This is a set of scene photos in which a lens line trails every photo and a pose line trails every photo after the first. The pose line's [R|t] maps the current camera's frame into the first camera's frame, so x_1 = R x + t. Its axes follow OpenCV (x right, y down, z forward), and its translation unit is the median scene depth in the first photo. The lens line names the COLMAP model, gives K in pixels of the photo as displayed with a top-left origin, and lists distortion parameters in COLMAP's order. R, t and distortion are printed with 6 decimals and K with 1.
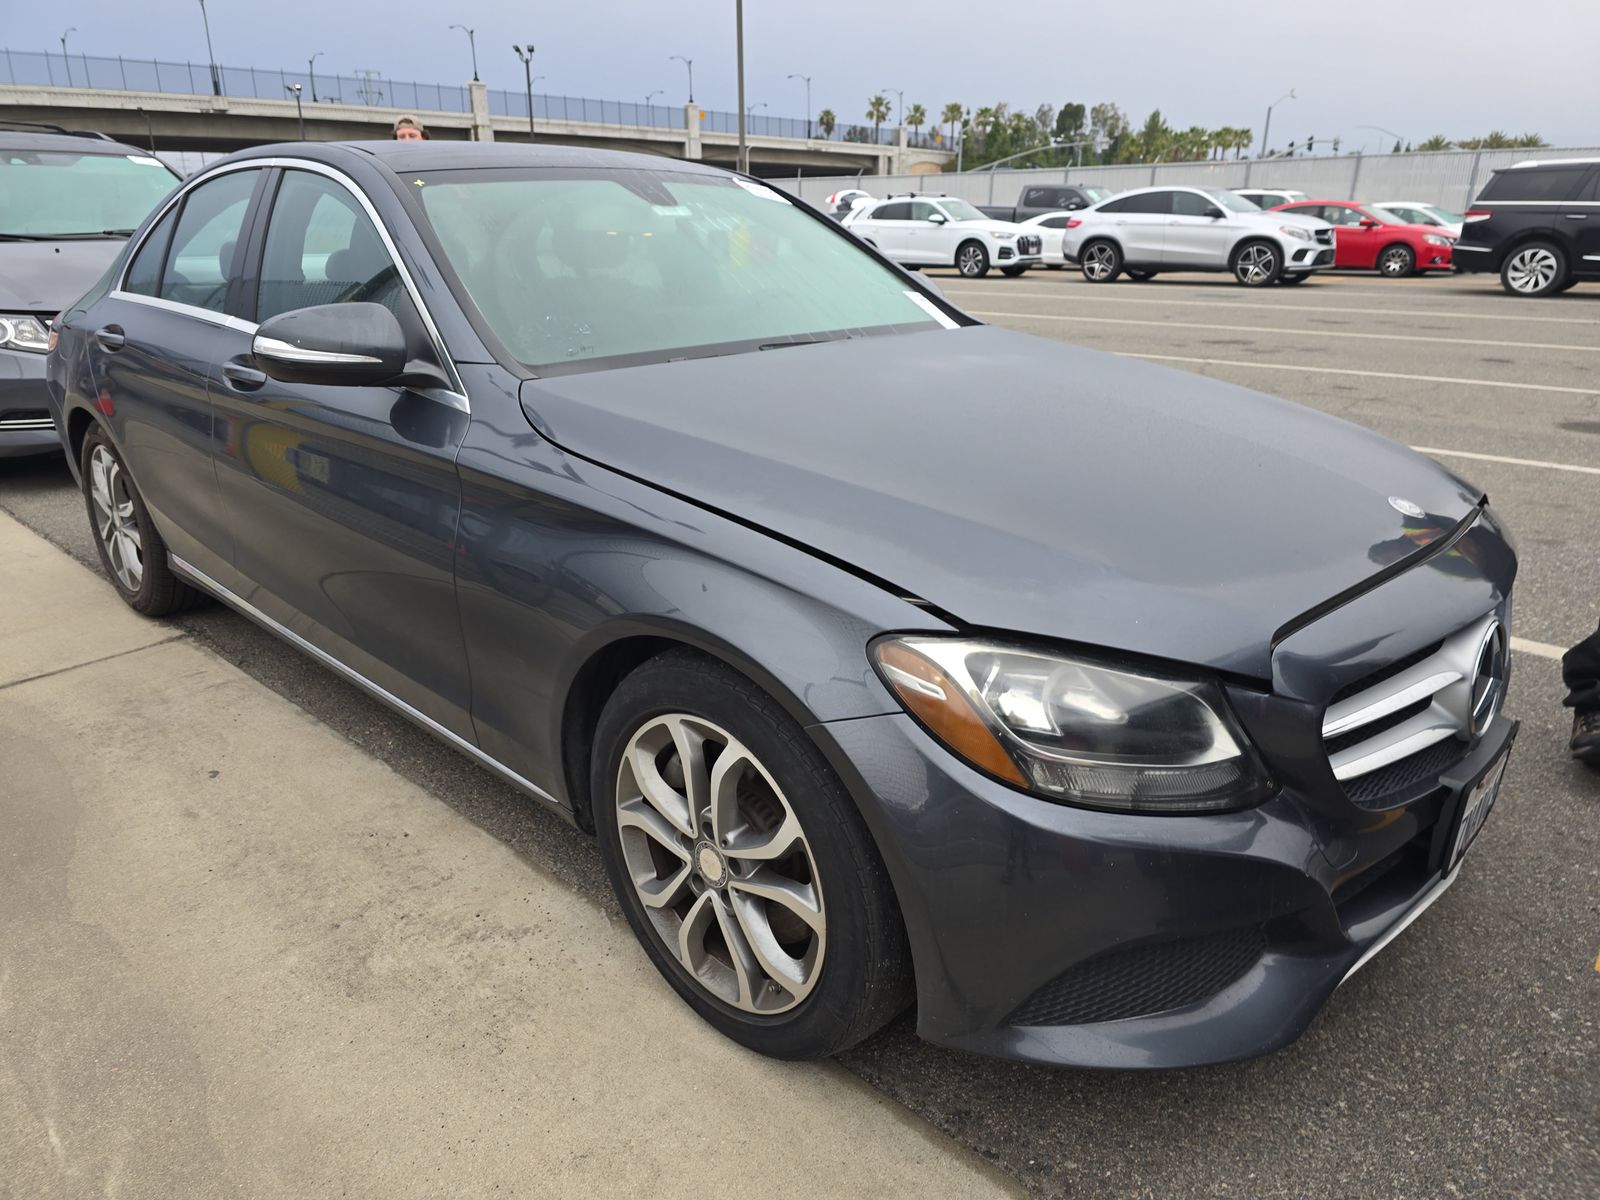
lens RADIAL K [[1076.8, 0, 800.1], [0, 1076.8, 598.3], [0, 0, 1]] dist [0.047104, -0.047854]
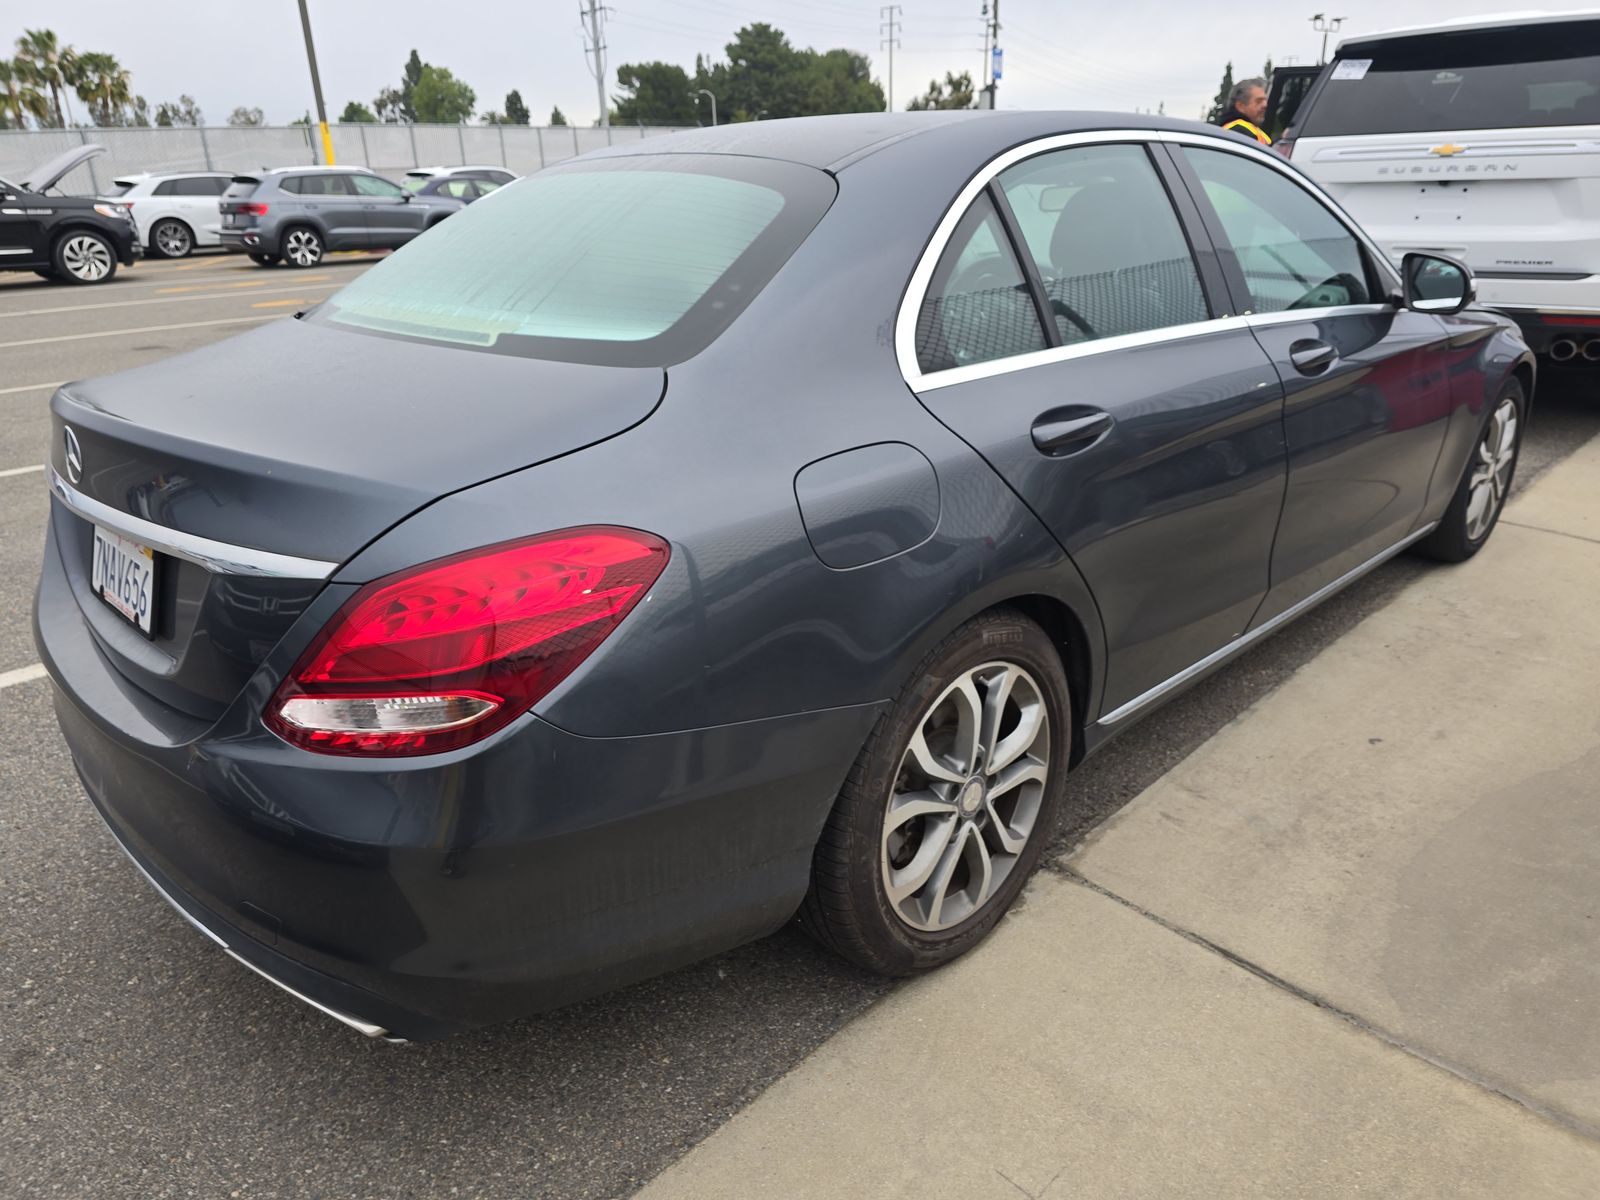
lens RADIAL K [[1076.8, 0, 806.7], [0, 1076.8, 597.1], [0, 0, 1]] dist [0.047104, -0.047854]
pose [[0.025963, -0.361845, 0.931877, -1.365181], [0.349034, 0.876806, 0.330736, -0.453806], [-0.936750, 0.316670, 0.149061, 1.219629]]
